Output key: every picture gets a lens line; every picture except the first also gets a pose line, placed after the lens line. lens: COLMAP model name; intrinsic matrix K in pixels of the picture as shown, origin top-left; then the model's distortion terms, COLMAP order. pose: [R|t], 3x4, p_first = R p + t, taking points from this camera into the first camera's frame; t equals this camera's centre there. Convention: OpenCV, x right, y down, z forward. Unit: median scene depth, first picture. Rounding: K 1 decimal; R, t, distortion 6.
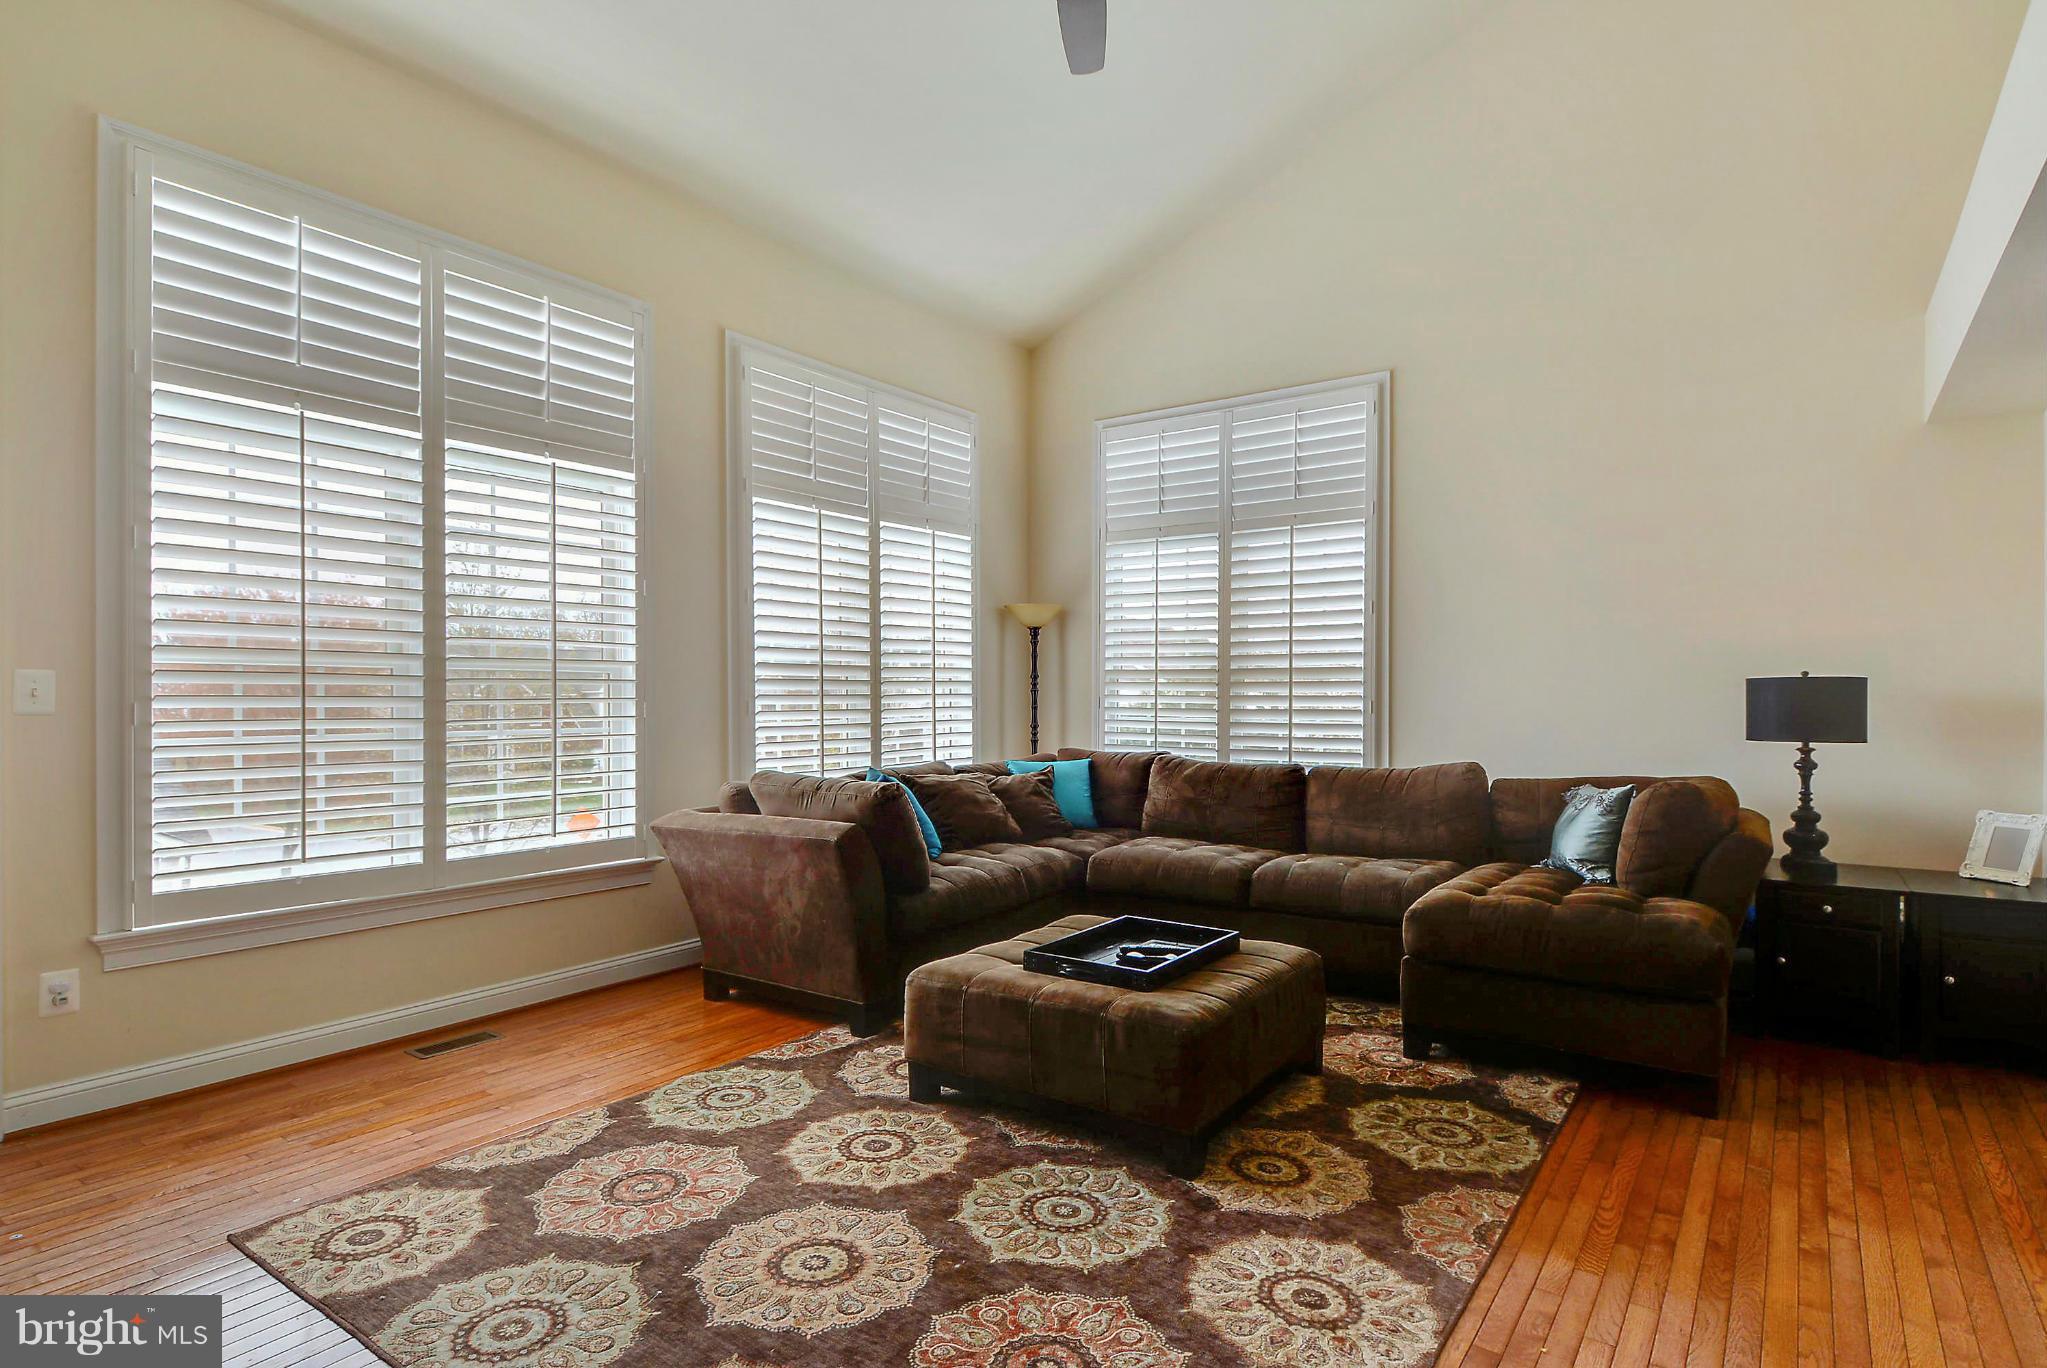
lens RADIAL K [[1041.1, 0, 1023.5], [0, 1041.1, 684.0], [0, 0, 1]] dist [0.012621, -0.001040]
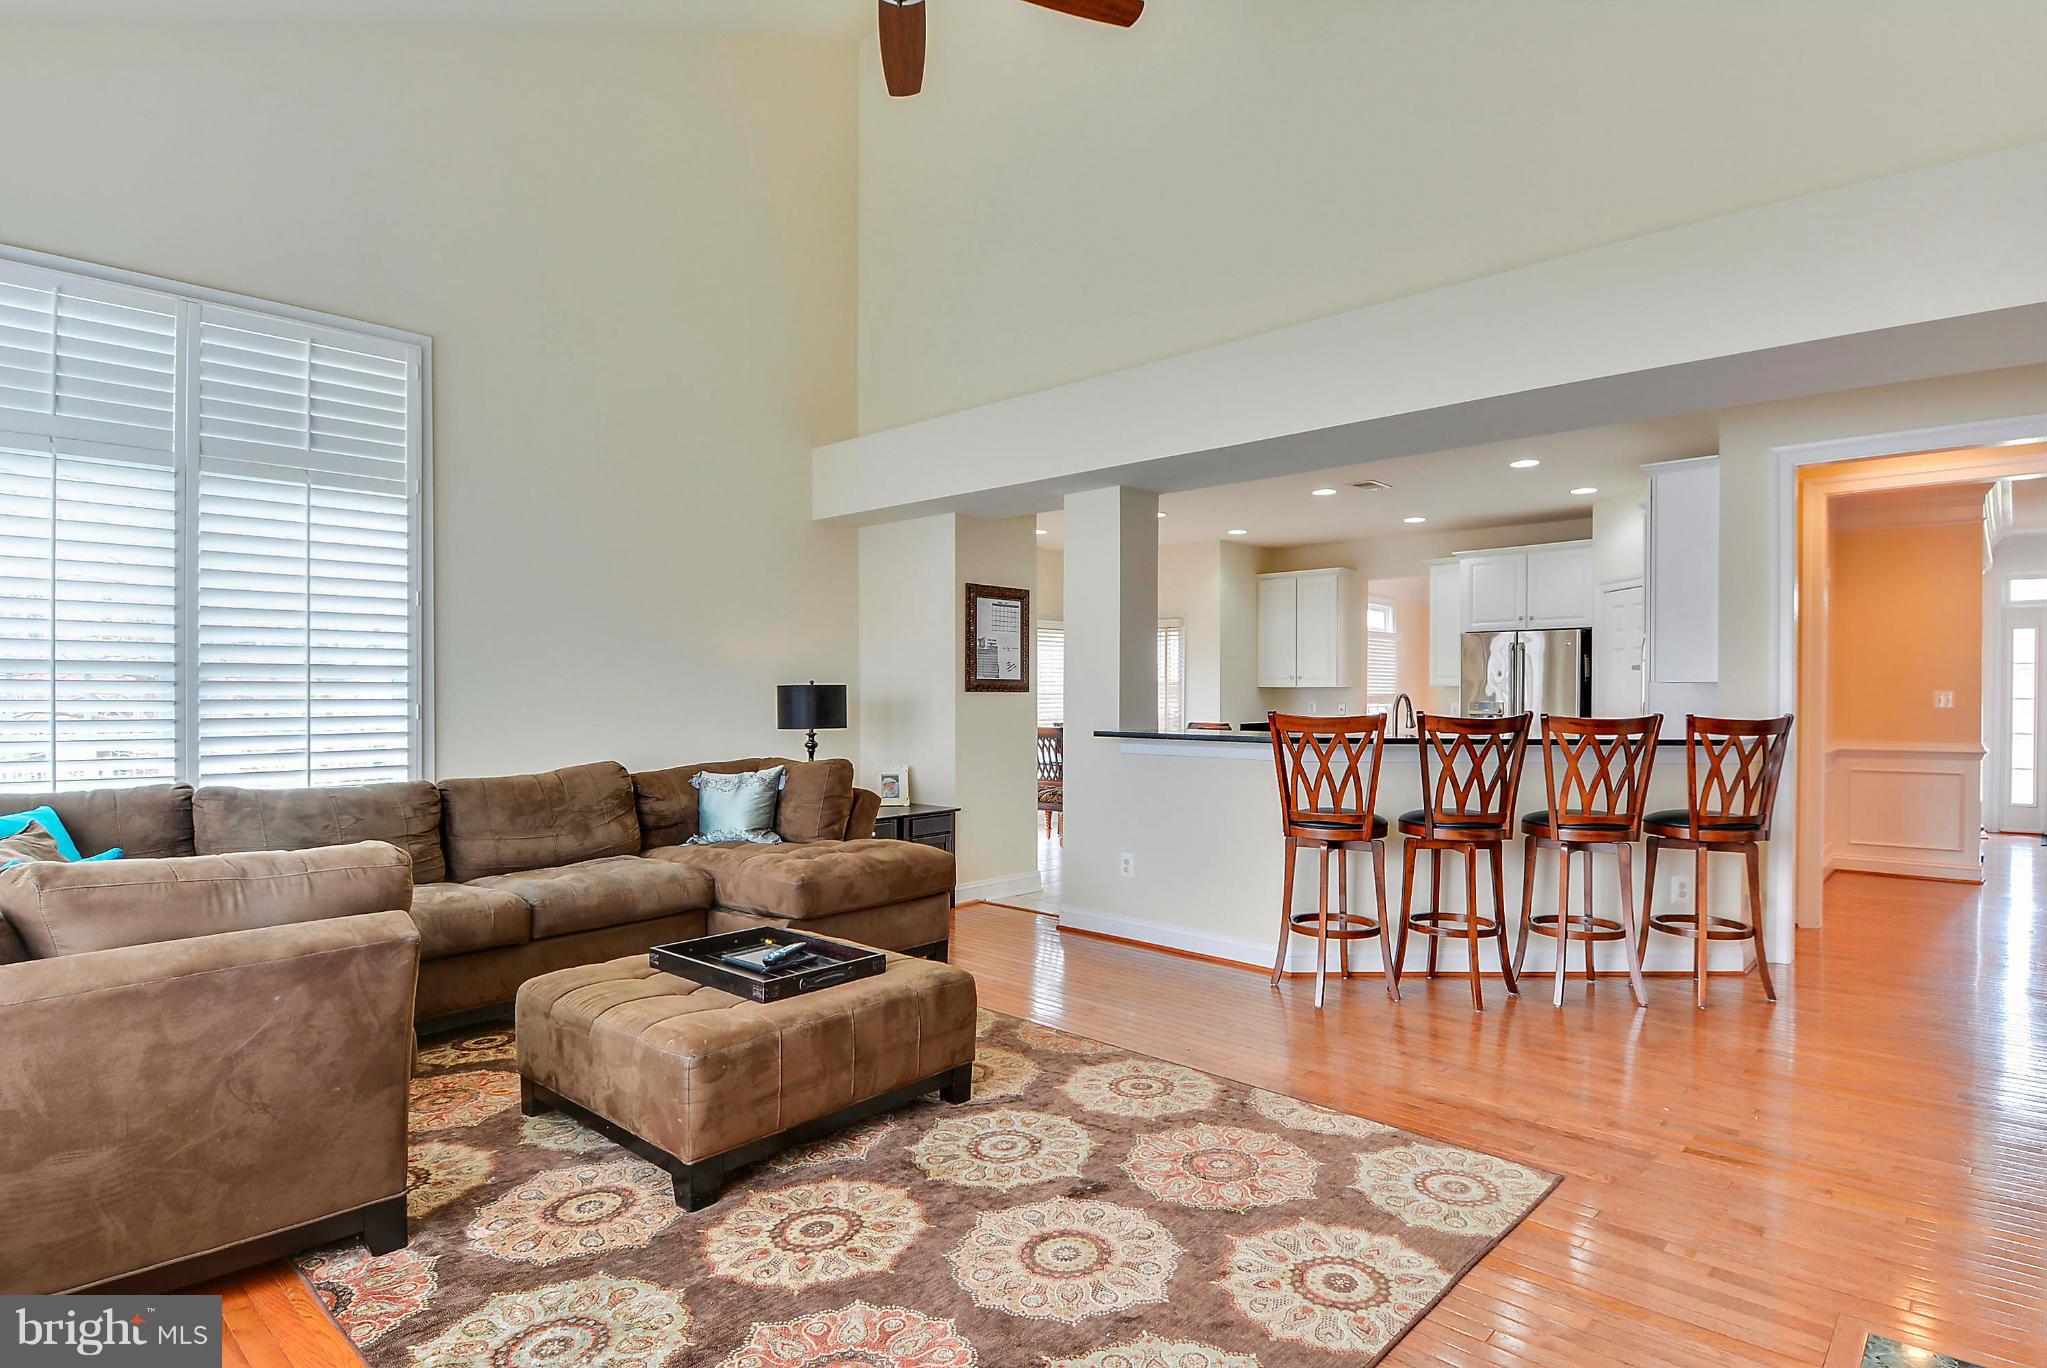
lens RADIAL K [[1113.0, 0, 1023.5], [0, 1113.0, 684.0], [0, 0, 1]] dist [-0.001077, -0.000214]
pose [[0.106685, 0.009445, 0.994248, -0.953991], [-0.008398, 0.999928, -0.008597, 0.004751], [-0.994257, -0.007432, 0.106757, 0.687061]]
